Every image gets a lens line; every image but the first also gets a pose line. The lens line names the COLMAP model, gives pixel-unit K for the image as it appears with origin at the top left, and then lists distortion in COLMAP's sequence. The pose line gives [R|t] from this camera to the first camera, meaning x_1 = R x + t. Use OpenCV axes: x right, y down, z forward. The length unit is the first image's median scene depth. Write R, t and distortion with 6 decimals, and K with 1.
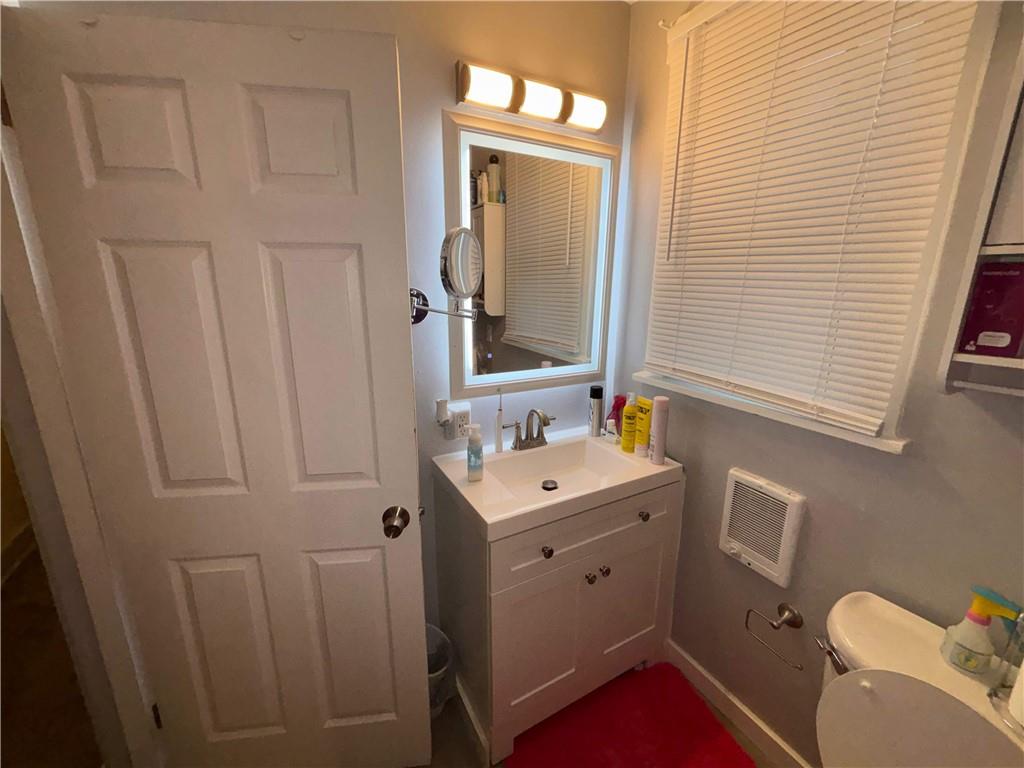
lens RADIAL K [[412.7, 0, 510.5], [0, 412.7, 384.1], [0, 0, 1]] dist [-0.000286, 0.000163]
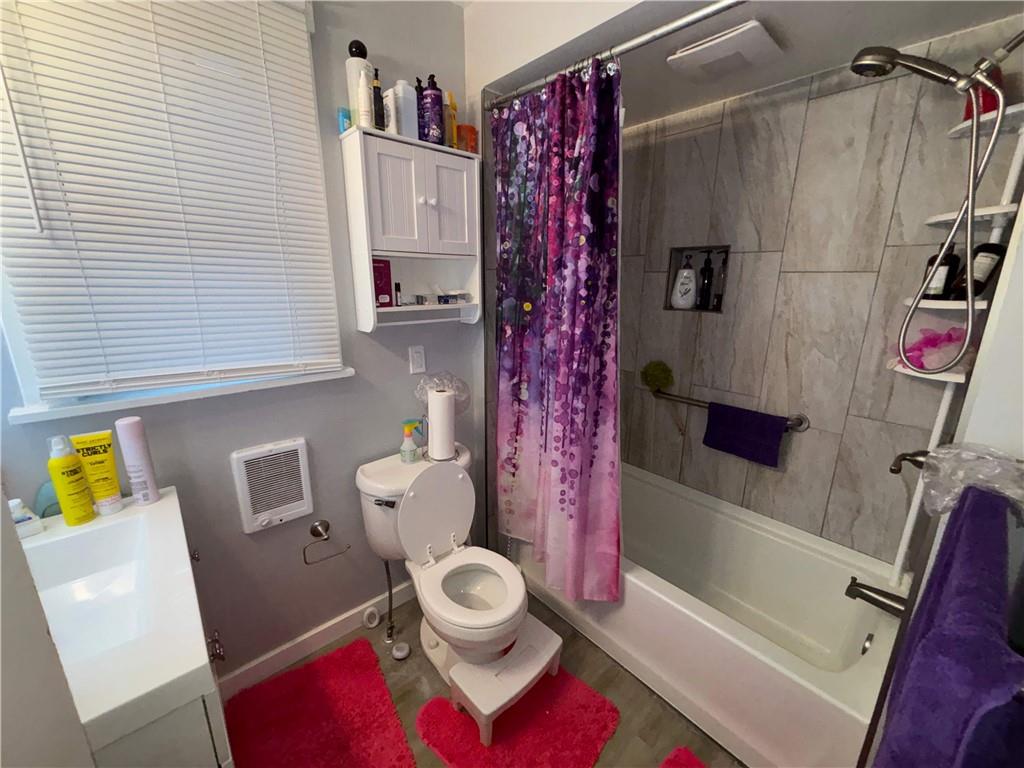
lens RADIAL K [[412.7, 0, 513.0], [0, 412.7, 382.6], [0, 0, 1]] dist [-0.000286, 0.000163]
pose [[-0.227247, -0.249435, 0.941351, -0.556204], [0.222029, 0.927911, 0.299473, -0.113707], [-0.948189, 0.277061, -0.155483, 0.498231]]
